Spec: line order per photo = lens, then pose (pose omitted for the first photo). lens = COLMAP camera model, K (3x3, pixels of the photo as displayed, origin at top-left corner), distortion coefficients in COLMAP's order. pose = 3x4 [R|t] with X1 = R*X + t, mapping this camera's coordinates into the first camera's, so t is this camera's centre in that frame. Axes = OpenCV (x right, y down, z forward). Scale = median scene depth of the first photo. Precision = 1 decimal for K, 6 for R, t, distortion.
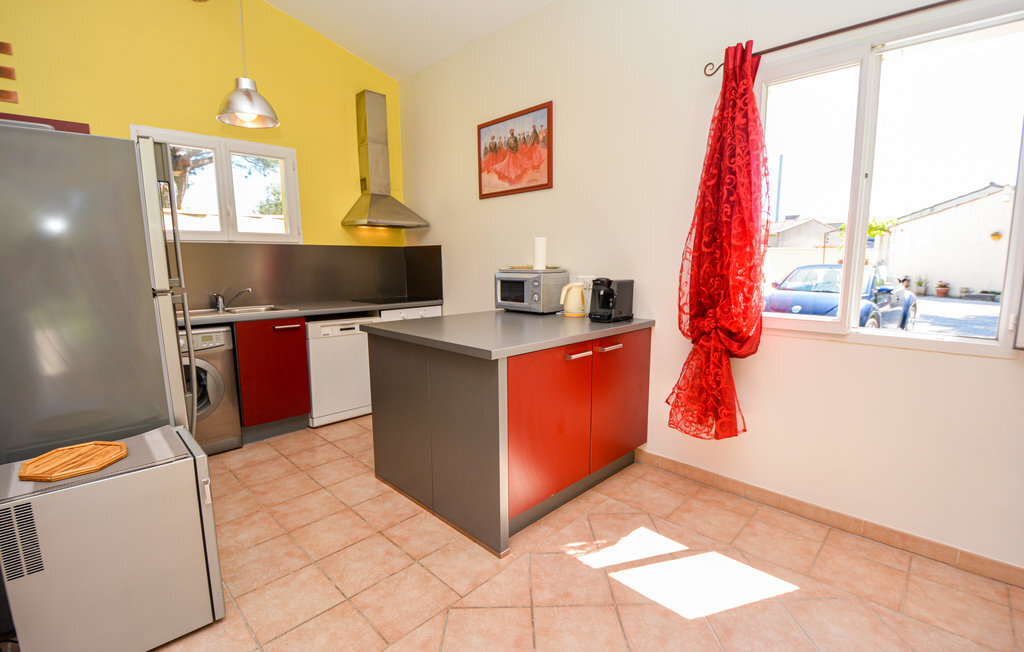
lens RADIAL K [[461.5, 0, 527.7], [0, 461.5, 334.9], [0, 0, 1]] dist [-0.026546, -0.000389]
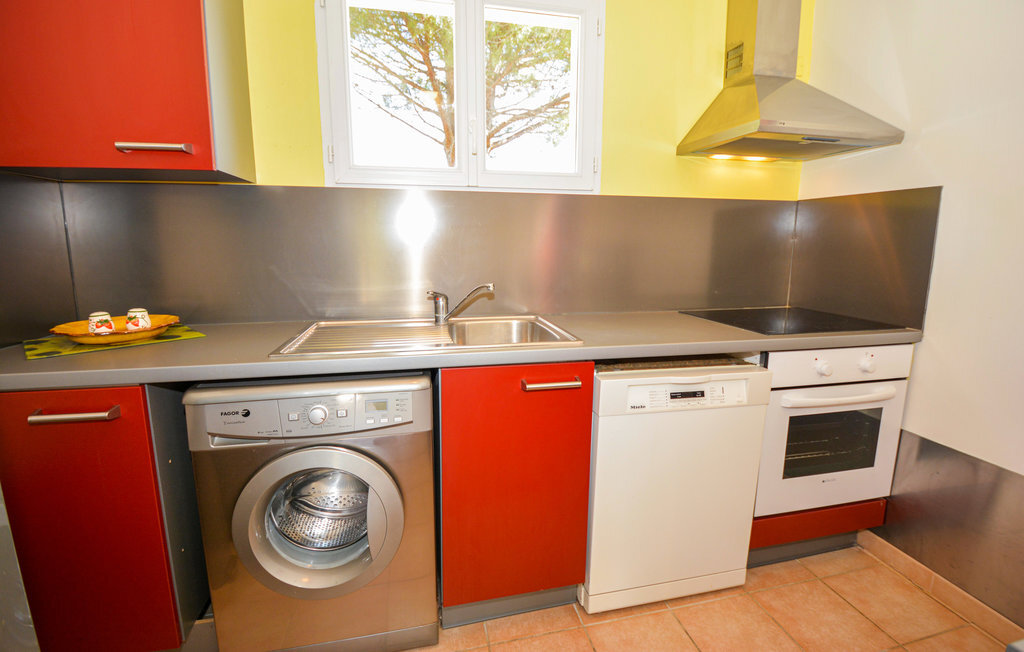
lens RADIAL K [[462.6, 0, 512.0], [0, 462.6, 326.0], [0, 0, 1]] dist [-0.025986, -0.000135]
pose [[0.831650, 0.098087, -0.546569, -0.351683], [-0.089660, 0.995080, 0.042152, -0.086492], [0.548015, 0.013950, 0.836352, 0.663093]]
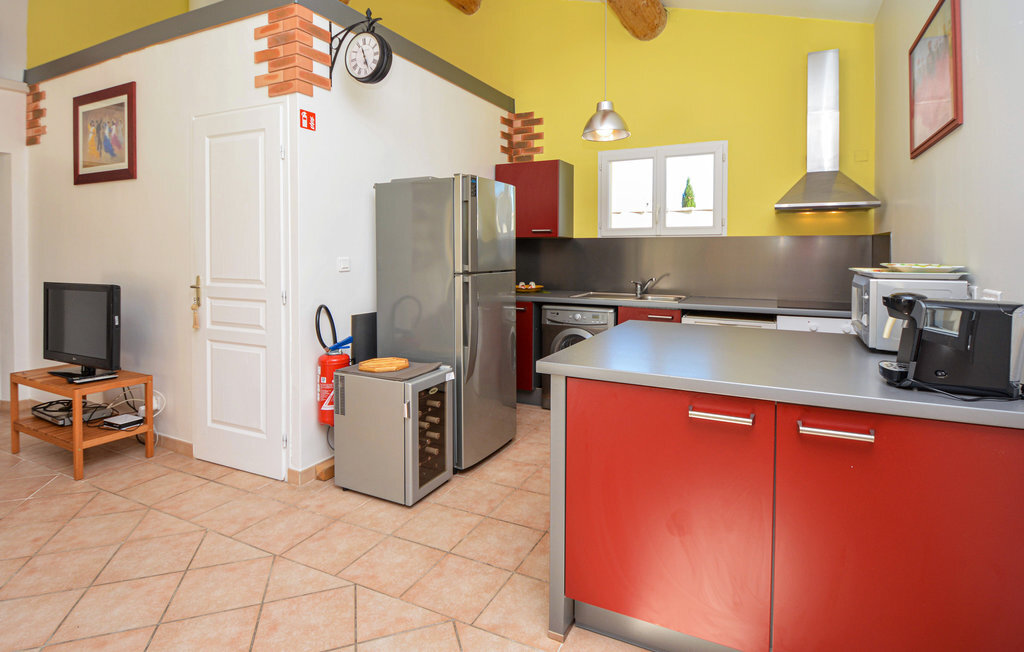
lens RADIAL K [[492.4, 0, 539.9], [0, 492.4, 261.8], [0, 0, 1]] dist [-0.000290, -0.000148]
pose [[0.317449, 0.021751, -0.948026, 0.447616], [-0.152218, 0.987942, -0.028304, -0.070530], [0.935978, 0.153291, 0.316932, 0.395243]]
